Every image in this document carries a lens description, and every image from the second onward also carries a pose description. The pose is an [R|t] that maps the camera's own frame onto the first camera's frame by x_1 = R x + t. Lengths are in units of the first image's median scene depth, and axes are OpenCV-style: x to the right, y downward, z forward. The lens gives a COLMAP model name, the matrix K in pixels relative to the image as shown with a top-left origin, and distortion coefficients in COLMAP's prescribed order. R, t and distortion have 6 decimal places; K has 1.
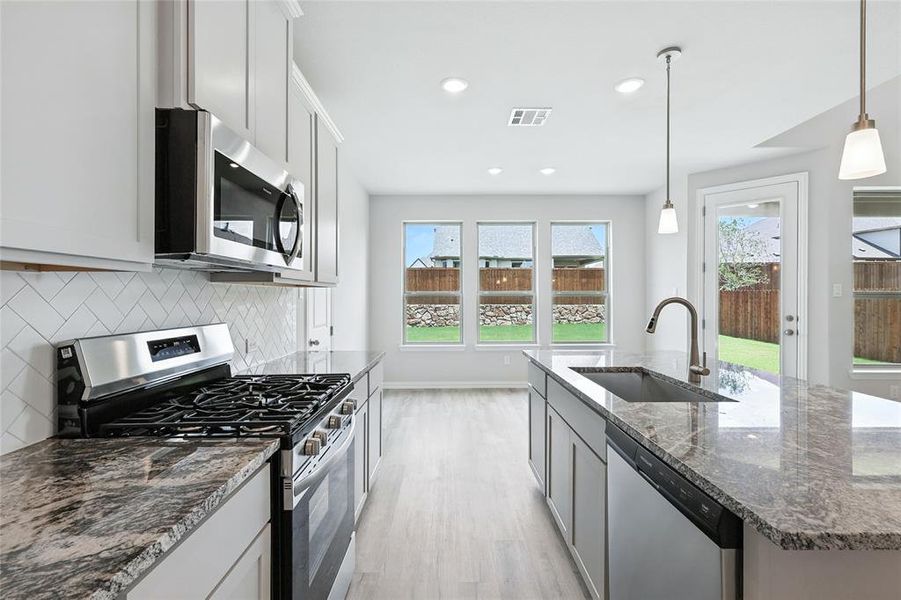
lens RADIAL K [[399.2, 0, 450.5], [0, 399.2, 300.0], [0, 0, 1]] dist [0.002989, 0.000395]
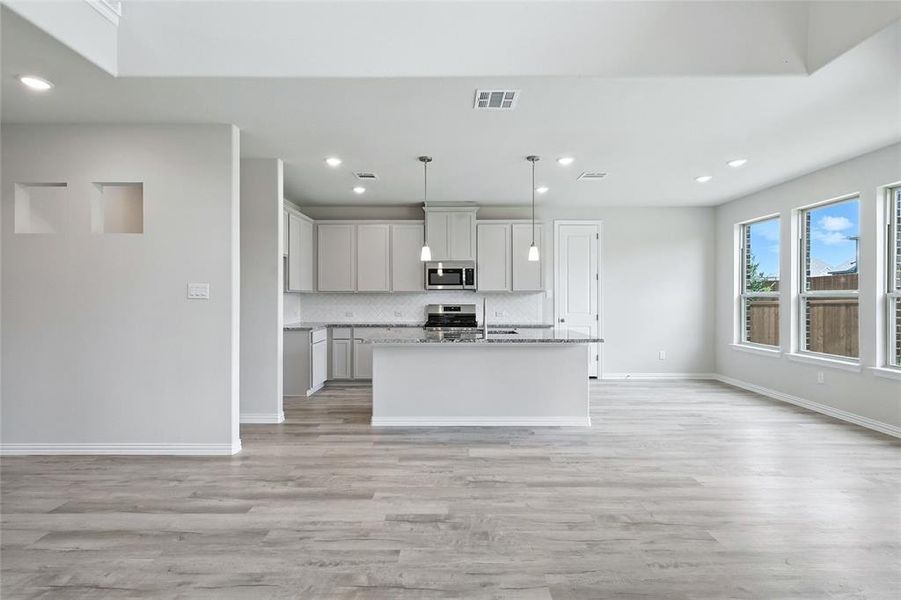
lens RADIAL K [[427.3, 0, 451.1], [0, 427.3, 296.7], [0, 0, 1]] dist [0.008003, 0.000337]
pose [[-0.012245, 0.003236, -0.999920, 0.288244], [-0.010567, 0.999939, 0.003365, -0.001388], [0.999869, 0.010607, -0.012210, 0.078719]]
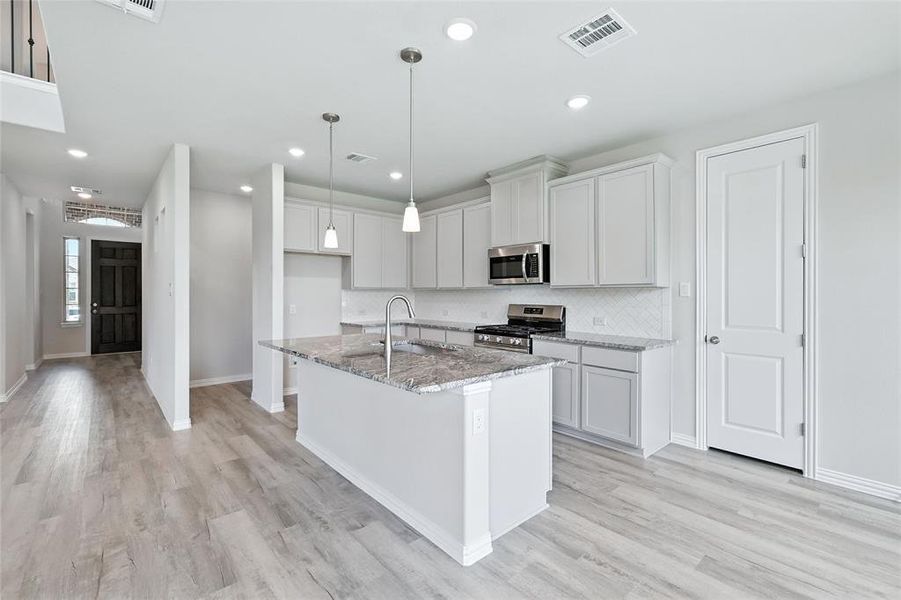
lens RADIAL K [[397.0, 0, 452.0], [0, 397.0, 293.6], [0, 0, 1]] dist [0.004225, 0.000666]
pose [[-0.753033, 0.002668, -0.657978, 0.135036], [-0.005155, 0.999937, 0.009954, -0.002472], [0.657963, 0.010887, -0.752972, 0.217705]]
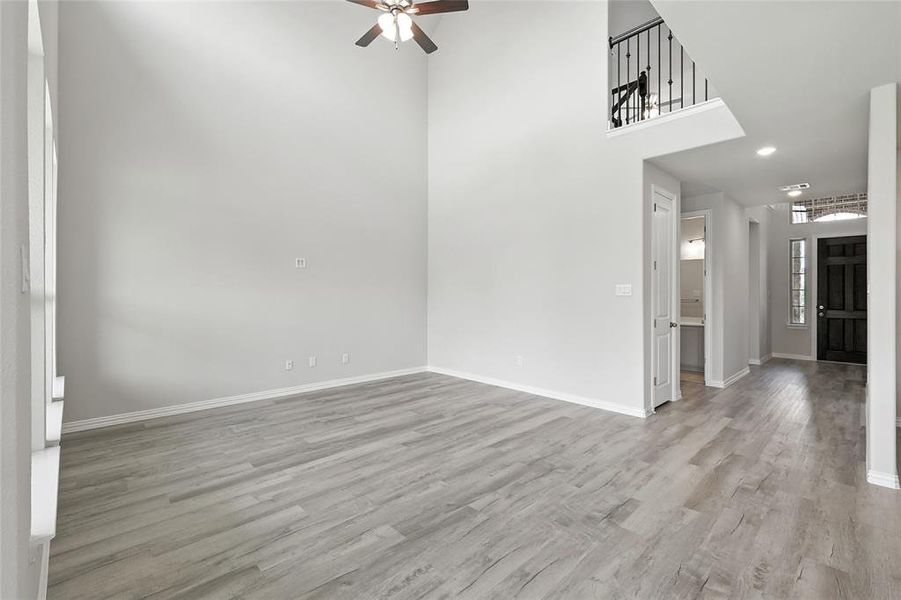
lens RADIAL K [[394.8, 0, 450.8], [0, 394.8, 293.4], [0, 0, 1]] dist [0.003029, 0.000574]
pose [[-0.687633, 0.002717, 0.726054, 0.109447], [0.006074, 0.999980, 0.002011, -0.001399], [-0.726033, 0.005792, -0.687635, 0.188280]]
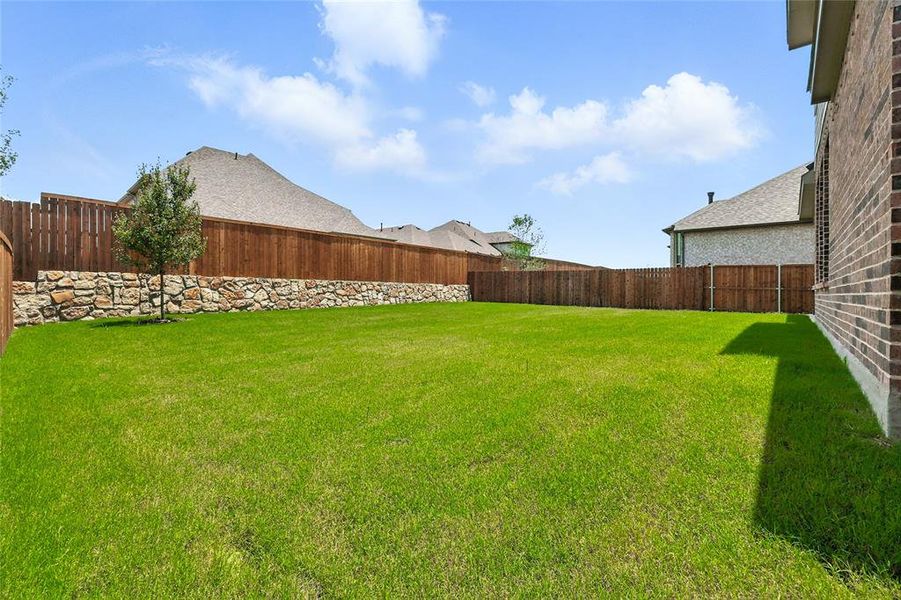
lens RADIAL K [[398.1, 0, 451.6], [0, 398.1, 295.1], [0, 0, 1]] dist [0.003610, 0.000614]
pose [[0.650968, 0.000141, 0.759105, -0.361648], [0.002059, 0.999996, -0.001951, 0.042477], [-0.759102, 0.002833, 0.650965, 0.314386]]
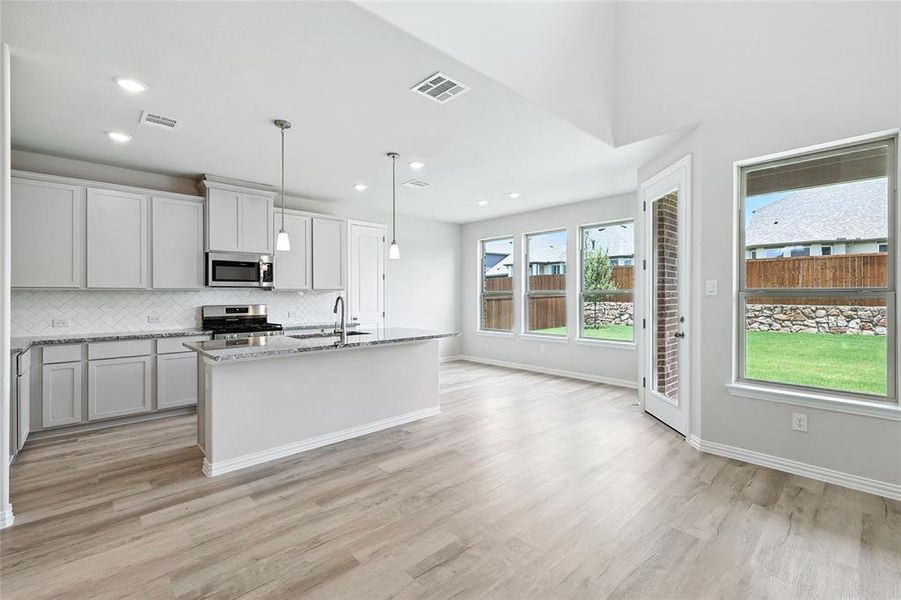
lens RADIAL K [[398.1, 0, 451.6], [0, 398.1, 295.1], [0, 0, 1]] dist [0.003610, 0.000614]
pose [[0.678160, 0.001302, -0.734913, 0.236150], [-0.006552, 0.999969, -0.004275, -0.000321], [0.734885, 0.007714, 0.678148, 0.001350]]
